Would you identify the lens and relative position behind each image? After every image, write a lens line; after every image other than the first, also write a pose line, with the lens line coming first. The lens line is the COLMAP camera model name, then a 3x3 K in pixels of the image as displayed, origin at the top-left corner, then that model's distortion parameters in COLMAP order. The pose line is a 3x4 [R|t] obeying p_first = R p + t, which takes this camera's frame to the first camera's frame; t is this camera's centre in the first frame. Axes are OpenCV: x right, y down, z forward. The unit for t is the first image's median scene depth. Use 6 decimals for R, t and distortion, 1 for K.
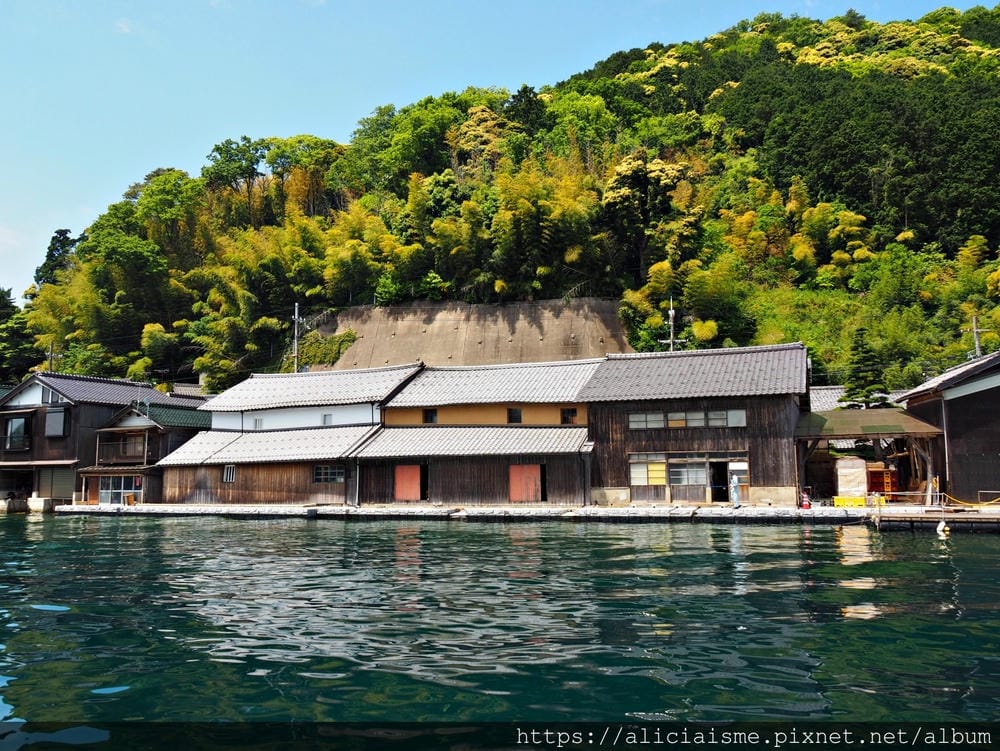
lens RADIAL K [[815.1, 0, 500.0], [0, 815.1, 375.5], [0, 0, 1]] dist [-0.034363, 0.004748]
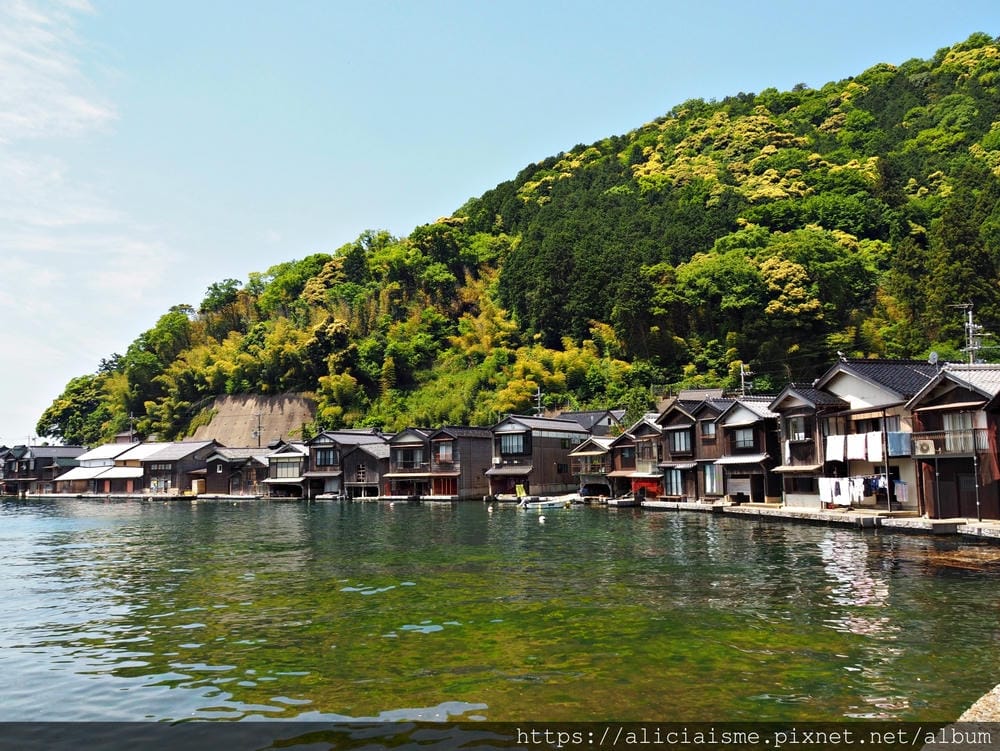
lens RADIAL K [[815.1, 0, 500.0], [0, 815.1, 375.5], [0, 0, 1]] dist [-0.034363, 0.004748]
pose [[0.967862, -0.034399, -0.249119, 1.062420], [0.034029, 0.999404, -0.005795, -0.109864], [0.249169, -0.002869, 0.968456, -0.794414]]
